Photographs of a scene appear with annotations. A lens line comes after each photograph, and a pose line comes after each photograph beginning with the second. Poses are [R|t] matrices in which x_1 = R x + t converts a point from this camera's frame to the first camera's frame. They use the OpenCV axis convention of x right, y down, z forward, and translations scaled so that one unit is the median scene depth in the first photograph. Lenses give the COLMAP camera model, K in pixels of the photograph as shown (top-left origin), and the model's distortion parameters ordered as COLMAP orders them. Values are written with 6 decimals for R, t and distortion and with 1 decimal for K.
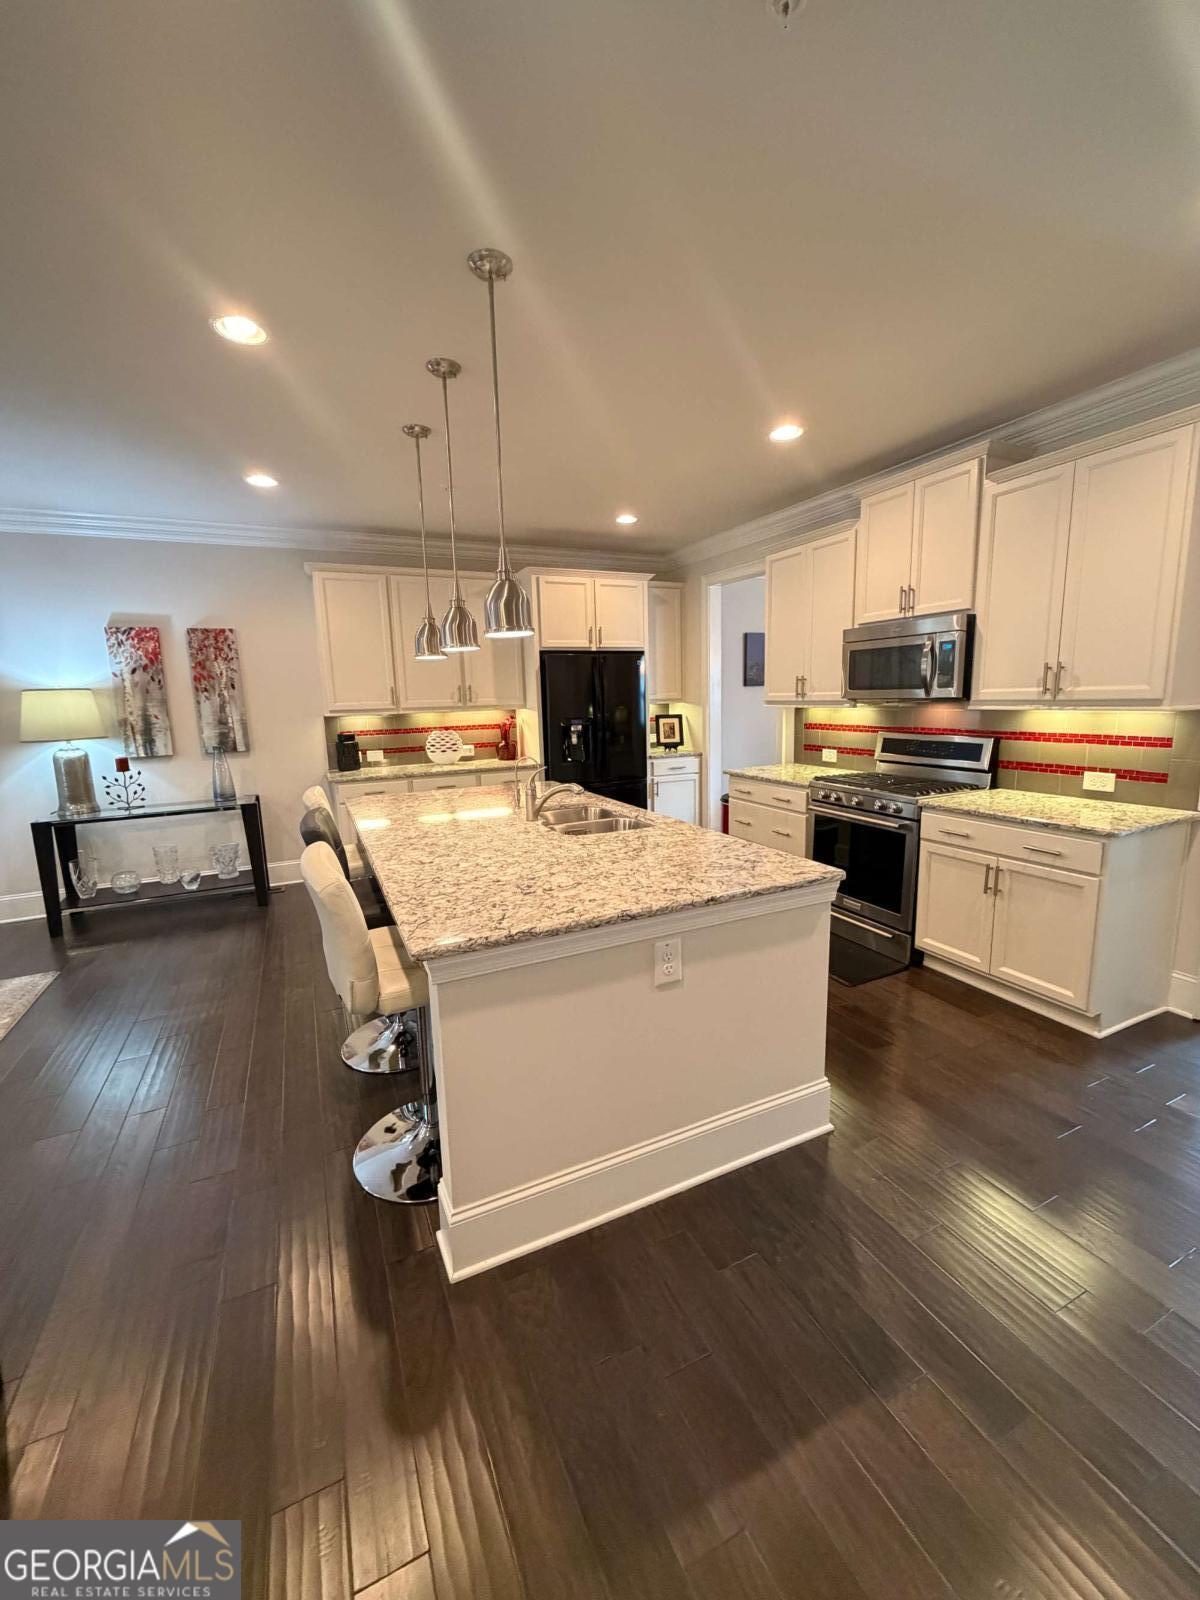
lens RADIAL K [[636.3, 0, 599.2], [0, 636.3, 797.8], [0, 0, 1]] dist [0.001306, -0.000132]
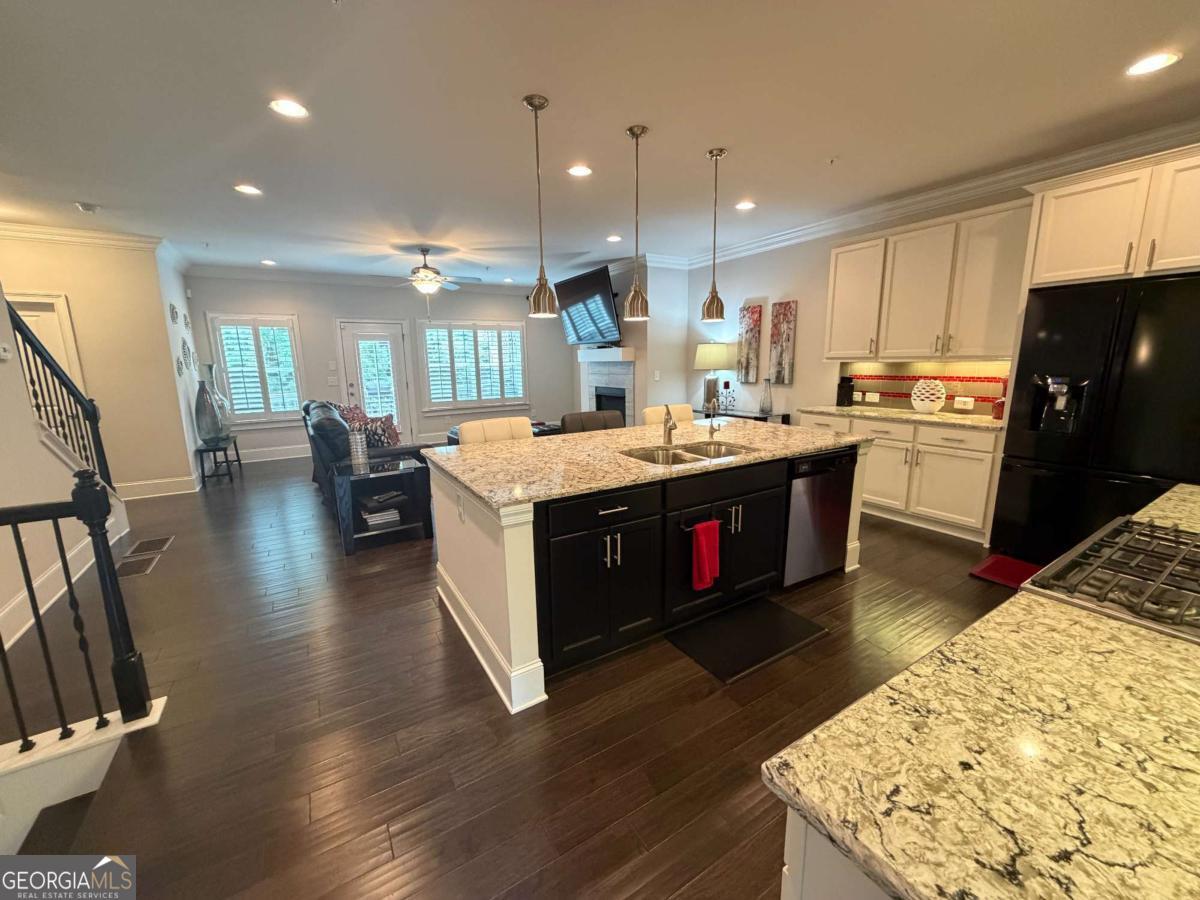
lens RADIAL K [[477.2, 0, 598.9], [0, 477.2, 452.1], [0, 0, 1]] dist [0.001306, -0.000132]
pose [[0.115804, 0.215658, -0.969578, 0.545577], [-0.146467, 0.969182, 0.198076, -0.080085], [0.982414, 0.119074, 0.143822, 0.453908]]
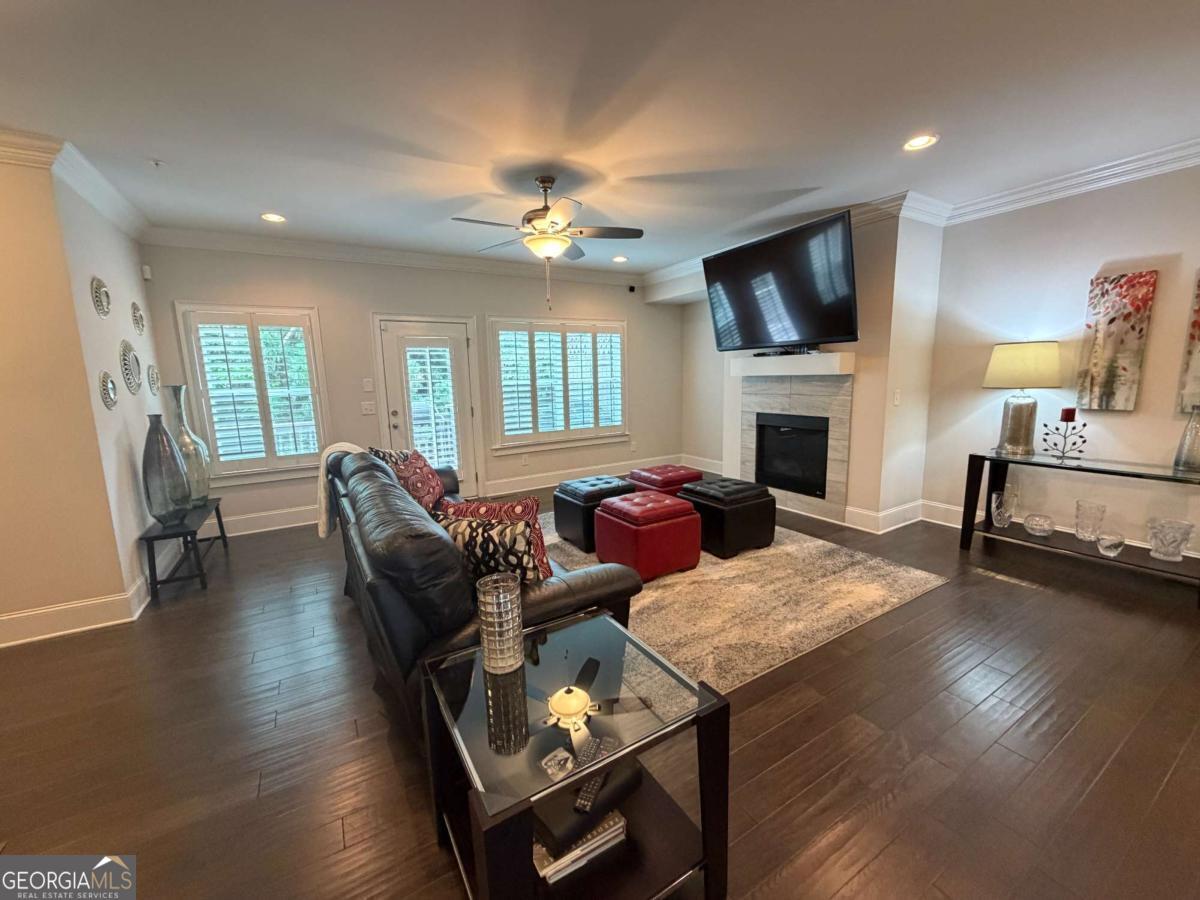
lens RADIAL K [[477.2, 0, 598.9], [0, 477.2, 452.1], [0, 0, 1]] dist [0.001306, -0.000132]
pose [[0.101148, 0.186781, -0.977181, -0.059603], [-0.138228, 0.975330, 0.172120, -0.020918], [0.985222, 0.117664, 0.124471, 0.159988]]
